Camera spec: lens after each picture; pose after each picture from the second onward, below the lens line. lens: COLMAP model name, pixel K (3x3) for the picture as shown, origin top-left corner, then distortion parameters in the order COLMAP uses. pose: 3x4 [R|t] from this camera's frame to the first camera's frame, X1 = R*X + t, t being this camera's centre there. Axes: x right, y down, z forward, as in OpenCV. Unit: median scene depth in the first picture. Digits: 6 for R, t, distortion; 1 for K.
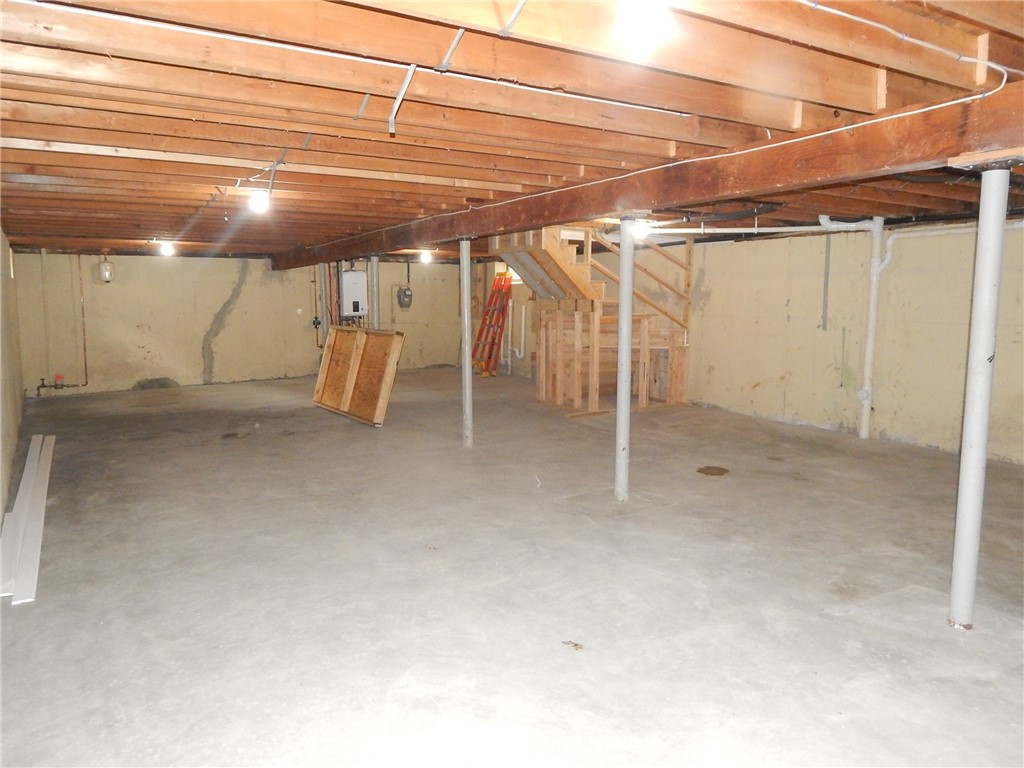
lens RADIAL K [[758.5, 0, 509.8], [0, 758.5, 382.5], [0, 0, 1]] dist [0.008527, 0.000598]
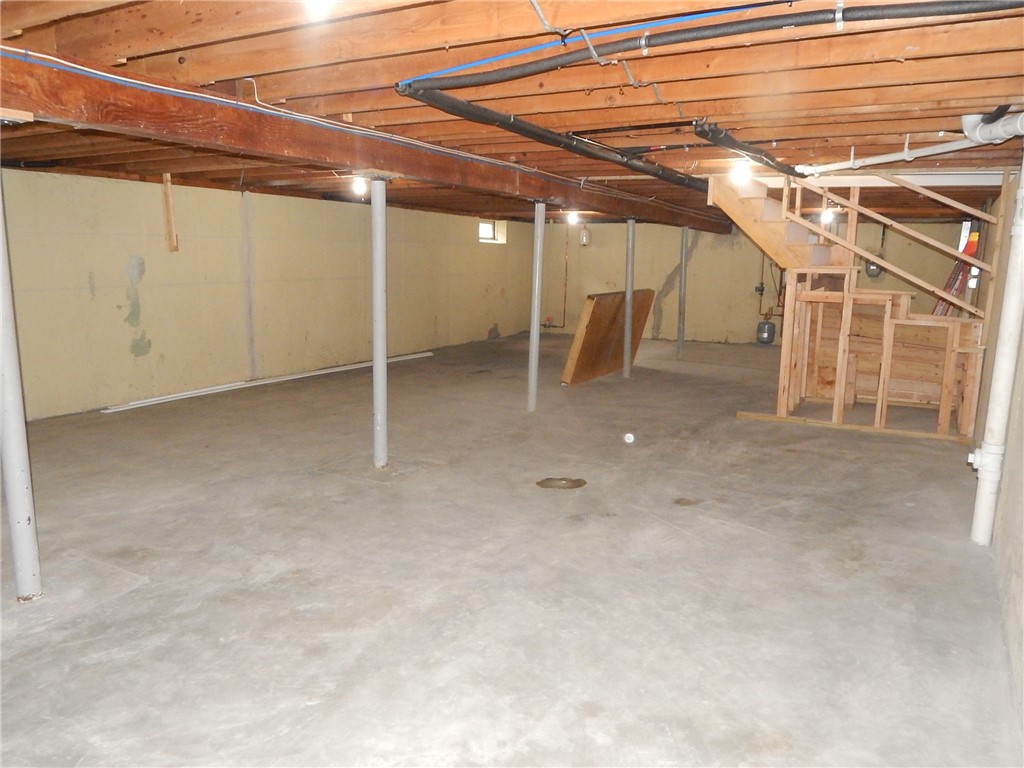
lens RADIAL K [[758.5, 0, 512.0], [0, 758.5, 387.5], [0, 0, 1]] dist [0.008527, 0.000598]
pose [[0.503767, 0.160842, -0.848734, 0.788594], [-0.117757, 0.986128, 0.116984, -0.060660], [0.855776, 0.041012, 0.515719, 0.478630]]
